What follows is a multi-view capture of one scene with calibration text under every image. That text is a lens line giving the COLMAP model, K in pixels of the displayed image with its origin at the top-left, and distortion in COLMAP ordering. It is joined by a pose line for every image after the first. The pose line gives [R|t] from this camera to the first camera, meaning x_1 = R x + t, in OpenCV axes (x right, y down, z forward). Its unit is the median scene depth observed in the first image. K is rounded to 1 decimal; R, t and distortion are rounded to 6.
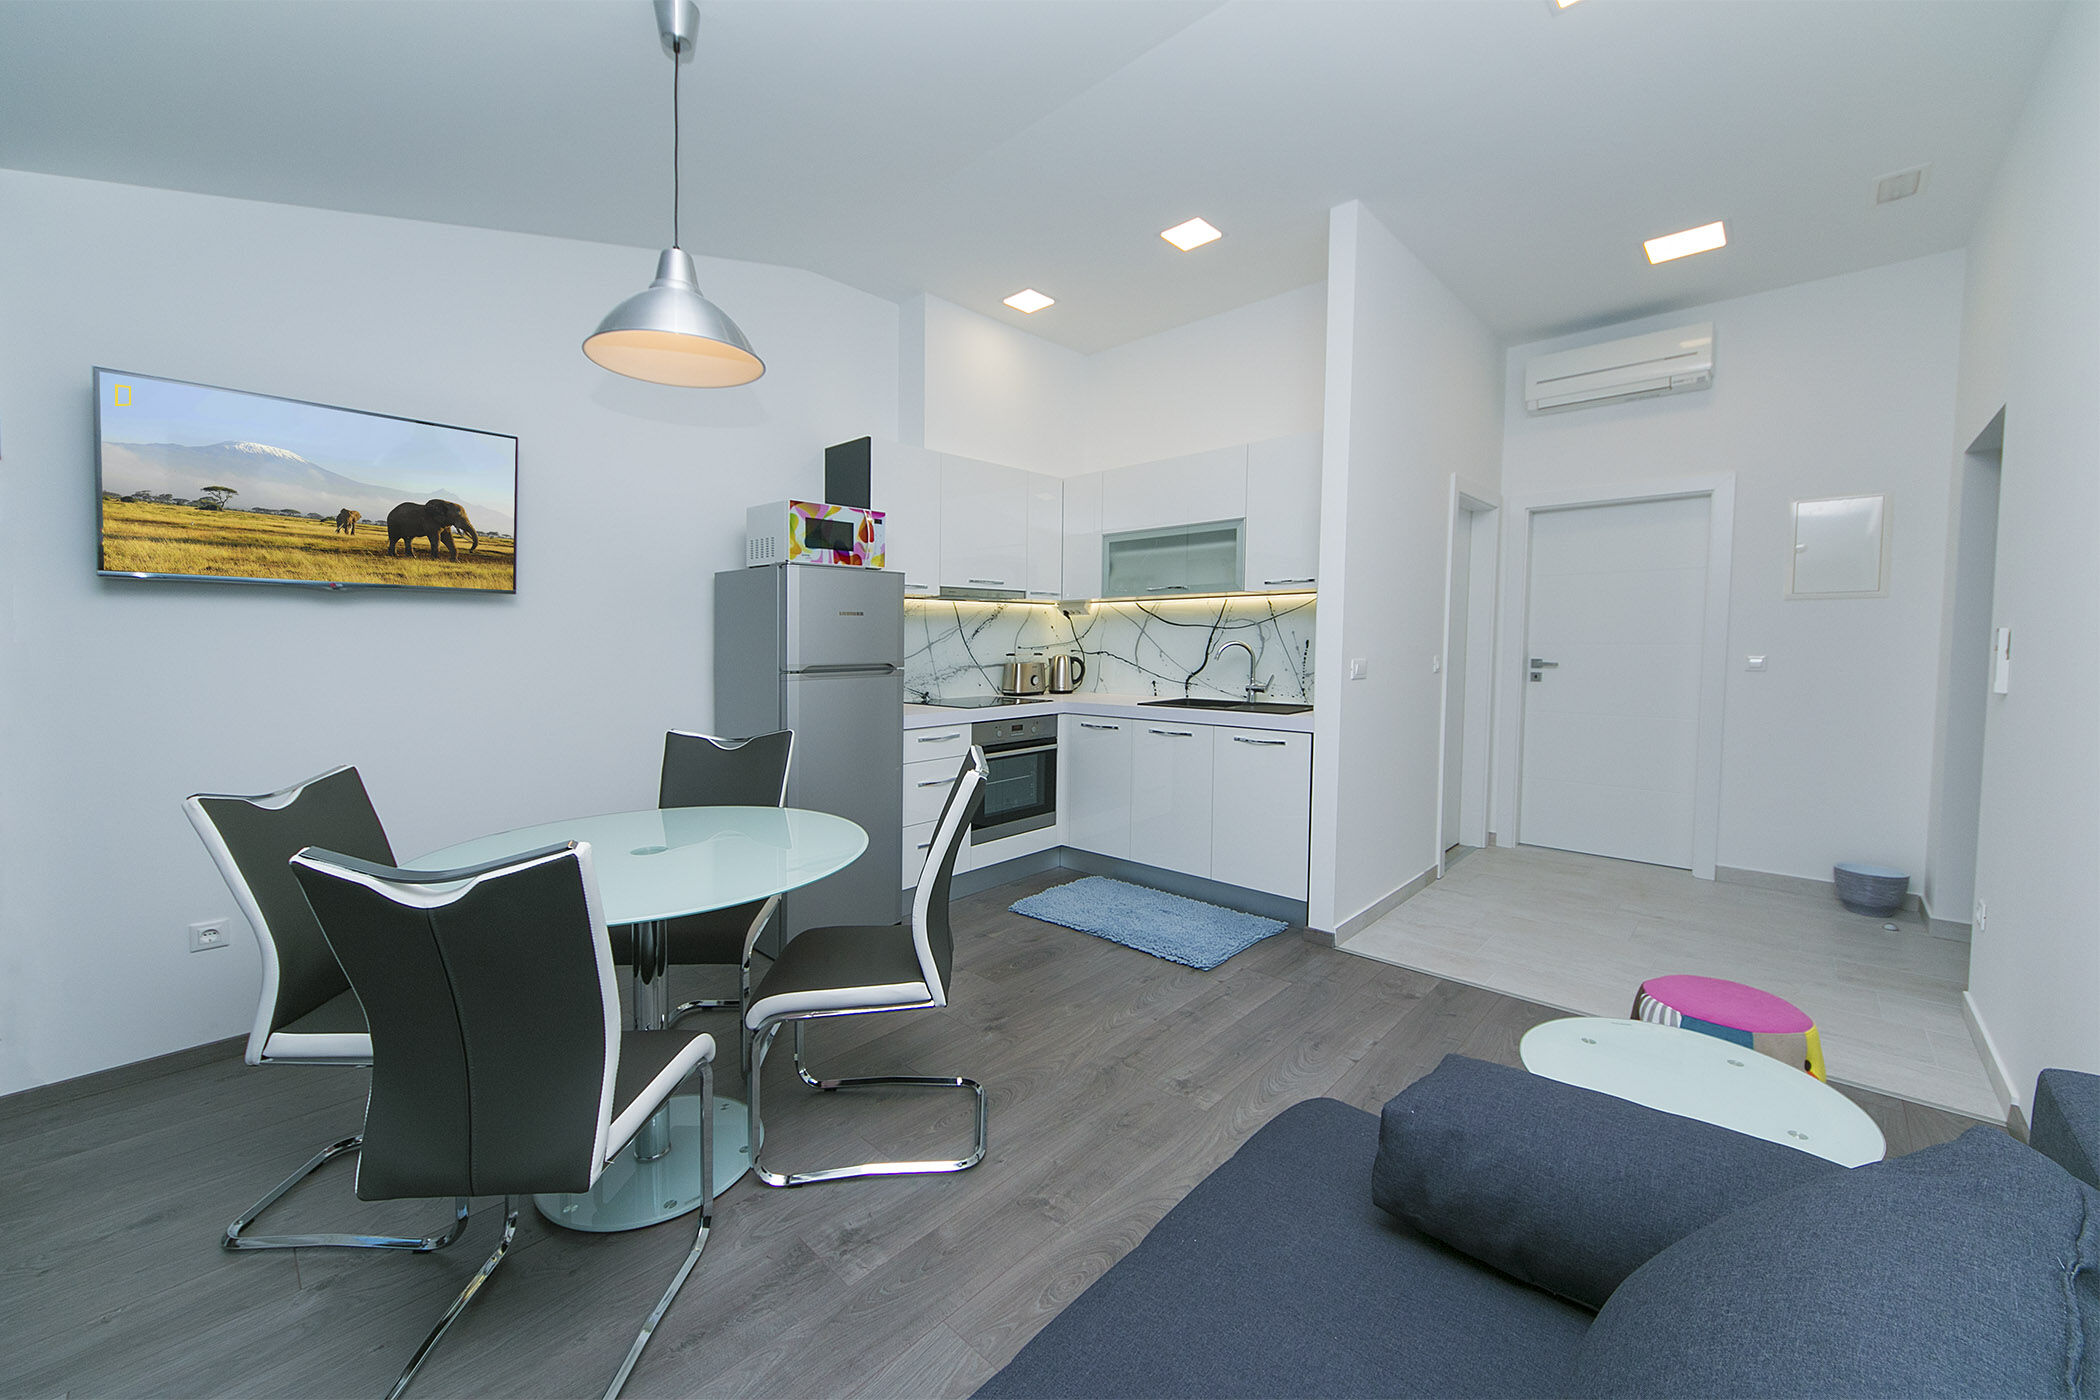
lens RADIAL K [[780.2, 0, 1034.5], [0, 780.2, 695.6], [0, 0, 1]] dist [0.001411, -0.001597]
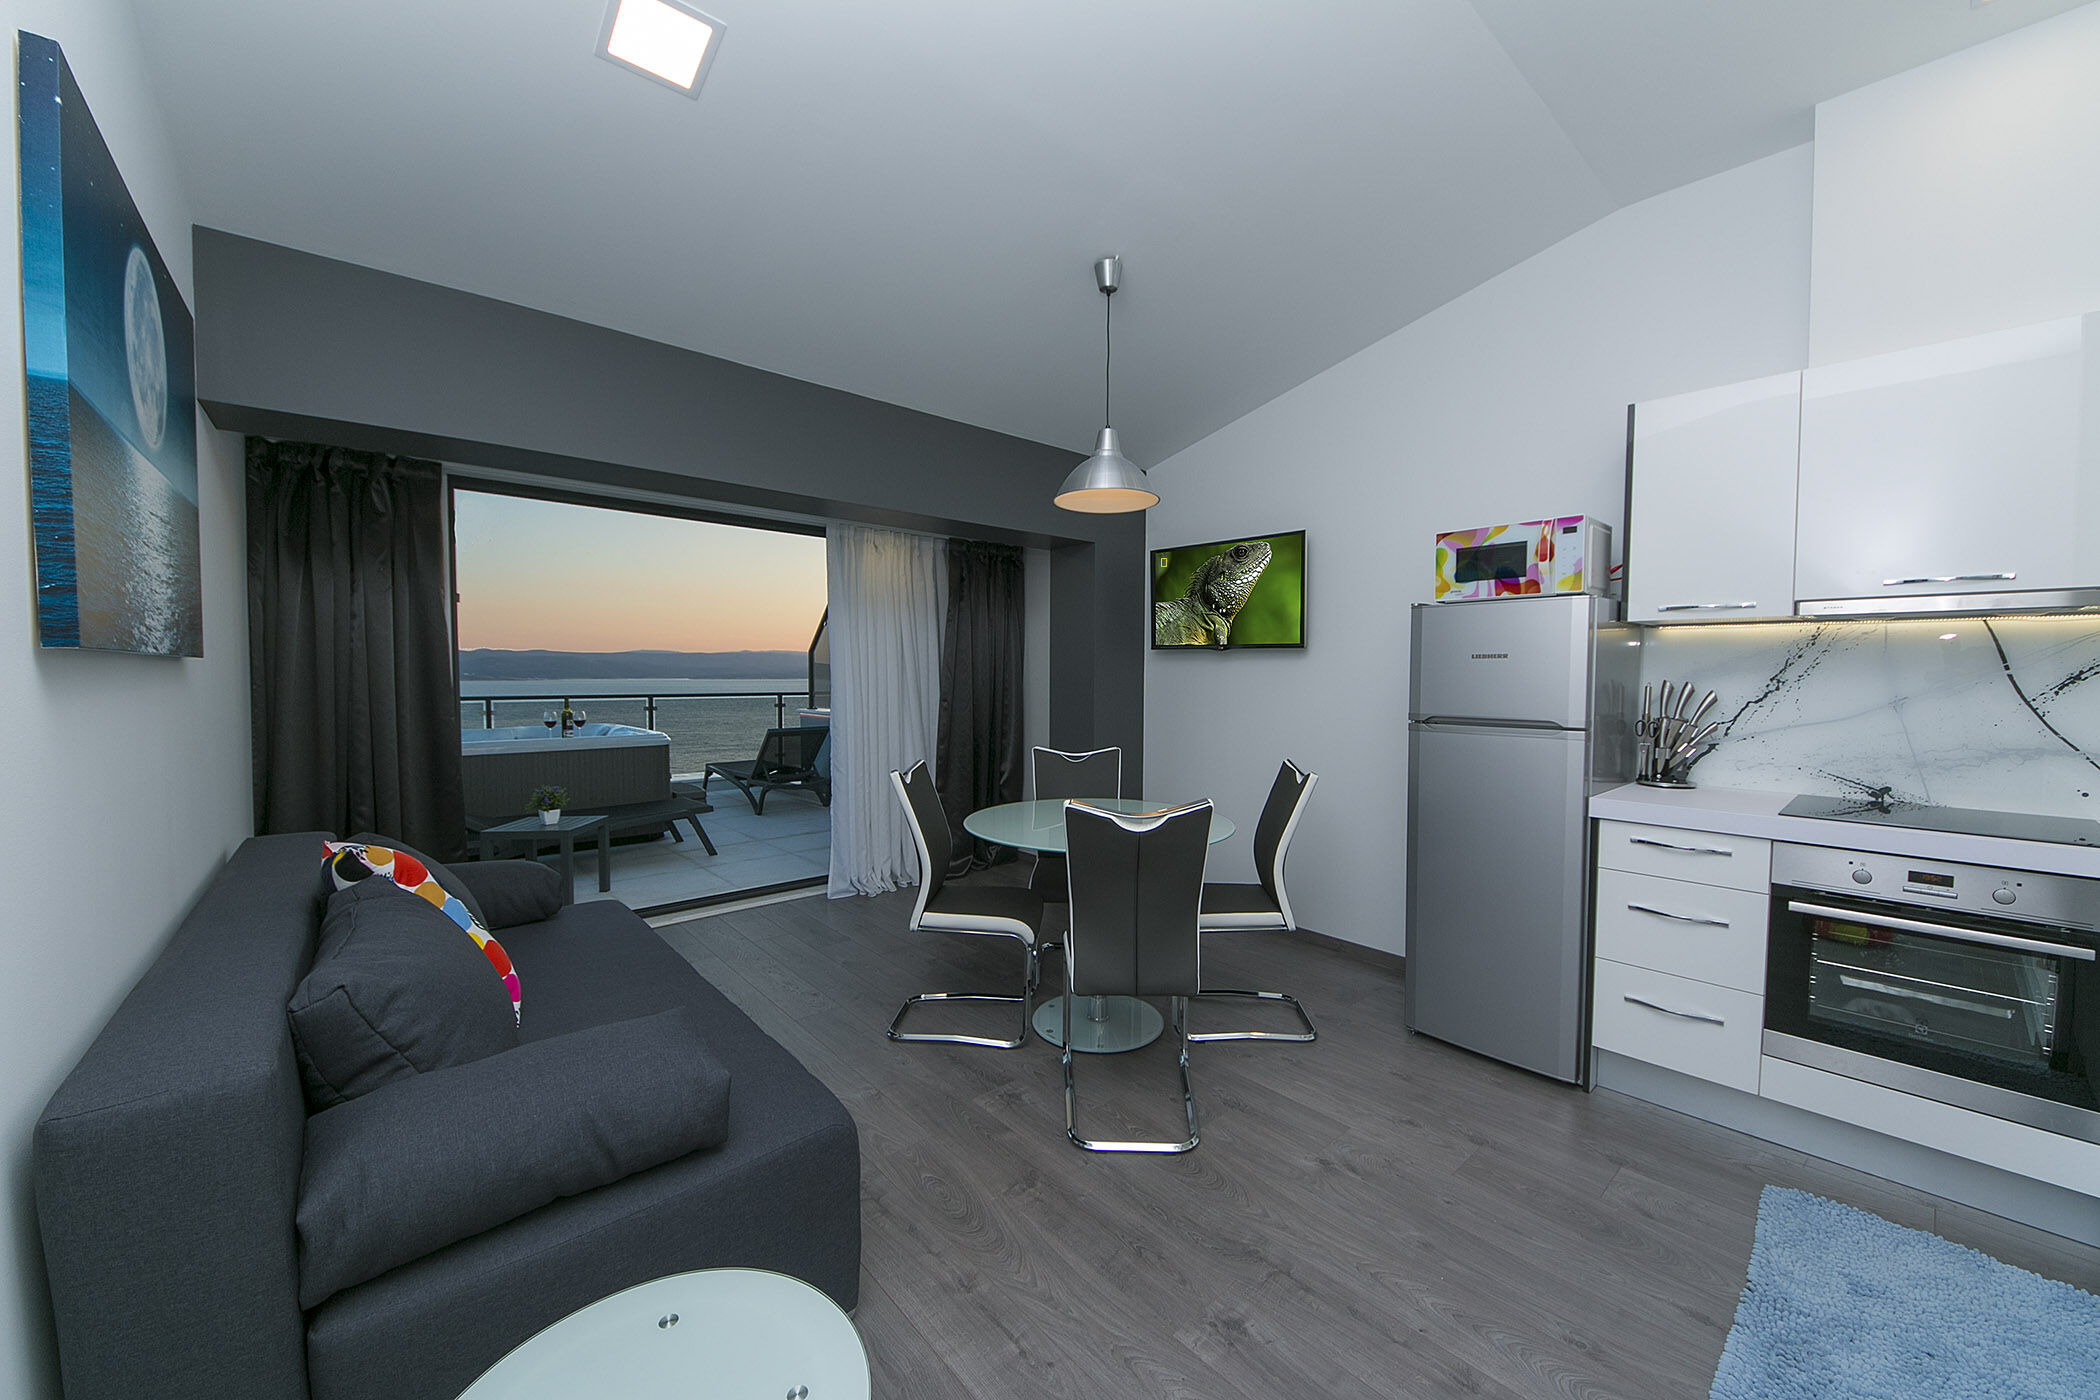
lens RADIAL K [[780.2, 0, 1016.7], [0, 780.2, 718.5], [0, 0, 1]] dist [0.001411, -0.001597]
pose [[-0.109037, 0.059903, -0.992231, 0.486472], [-0.076652, 0.994704, 0.068475, -0.044691], [0.991078, 0.083523, -0.103868, 0.460538]]
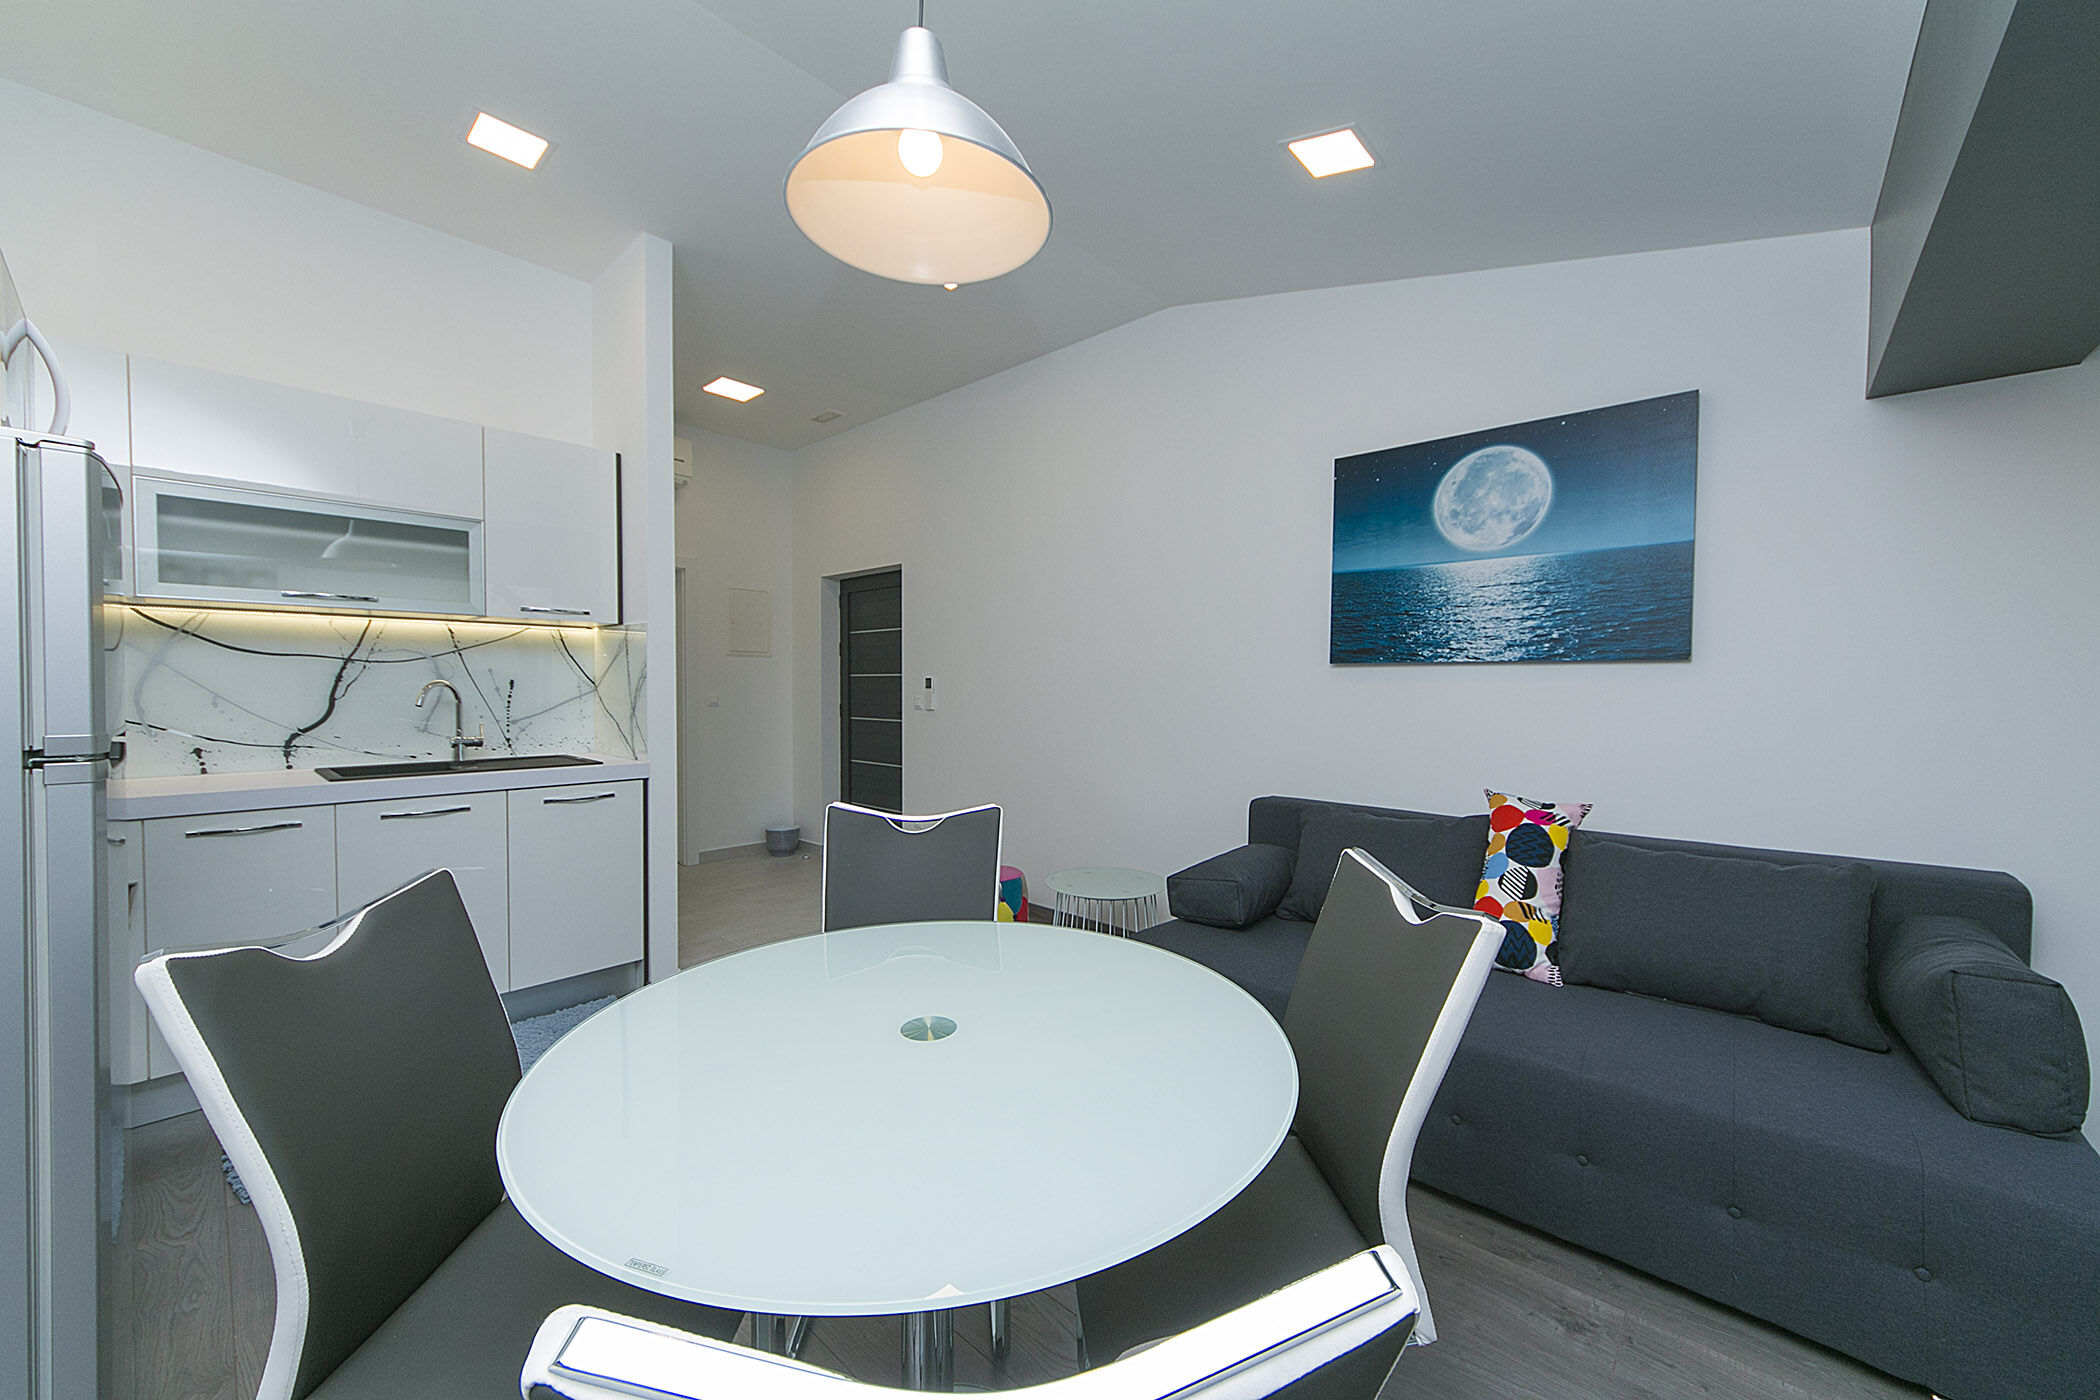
lens RADIAL K [[780.2, 0, 1043.5], [0, 780.2, 698.1], [0, 0, 1]] dist [0.001411, -0.001597]
pose [[-0.018999, -0.014007, 0.999721, -0.455272], [0.068507, 0.997534, 0.015279, -0.023462], [-0.997470, 0.068778, -0.017992, 0.414679]]
